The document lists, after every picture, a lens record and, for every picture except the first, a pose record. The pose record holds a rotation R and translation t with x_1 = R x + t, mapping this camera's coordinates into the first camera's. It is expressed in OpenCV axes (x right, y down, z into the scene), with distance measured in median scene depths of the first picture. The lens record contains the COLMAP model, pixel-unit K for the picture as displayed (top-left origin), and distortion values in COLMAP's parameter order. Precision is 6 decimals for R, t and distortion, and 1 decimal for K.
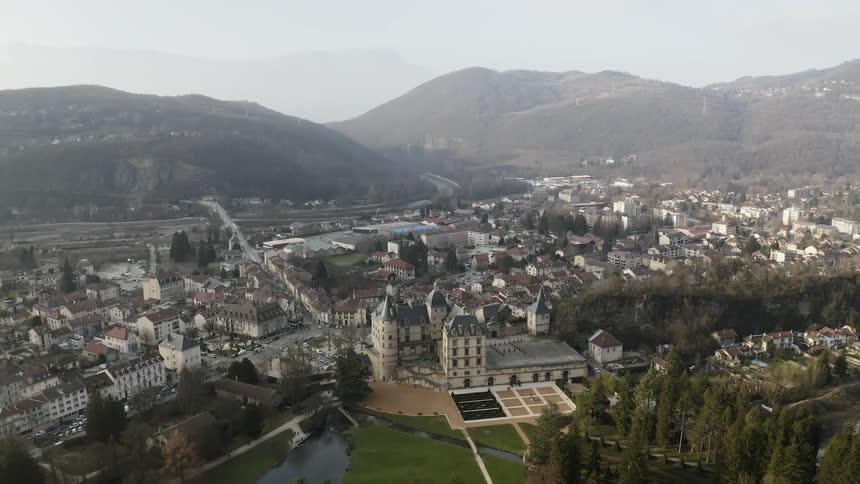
lens RADIAL K [[683.5, 0, 430.0], [0, 683.5, 242.0], [0, 0, 1]] dist [-0.188738, 0.014546]
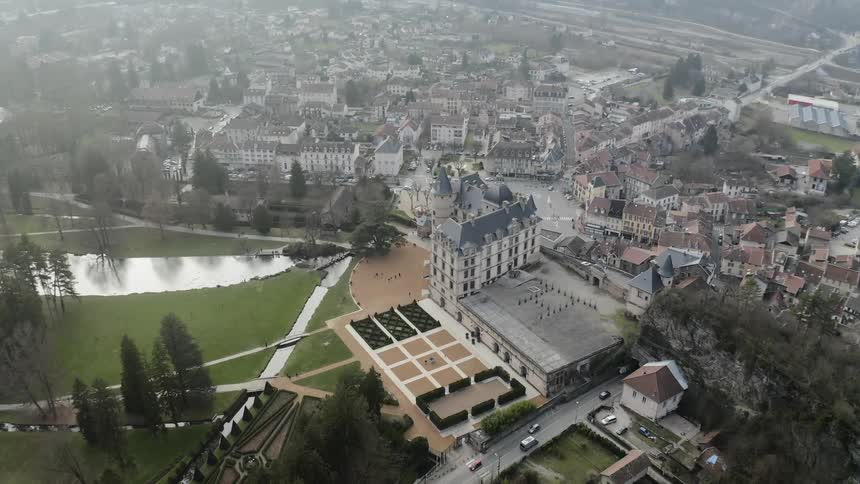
lens RADIAL K [[683.5, 0, 430.0], [0, 683.5, 242.0], [0, 0, 1]] dist [-0.188738, 0.014546]
pose [[0.352143, 0.431052, -0.830776, 0.695649], [-0.154382, 0.902225, 0.402685, -0.177972], [0.923126, -0.013546, 0.384260, 0.693408]]
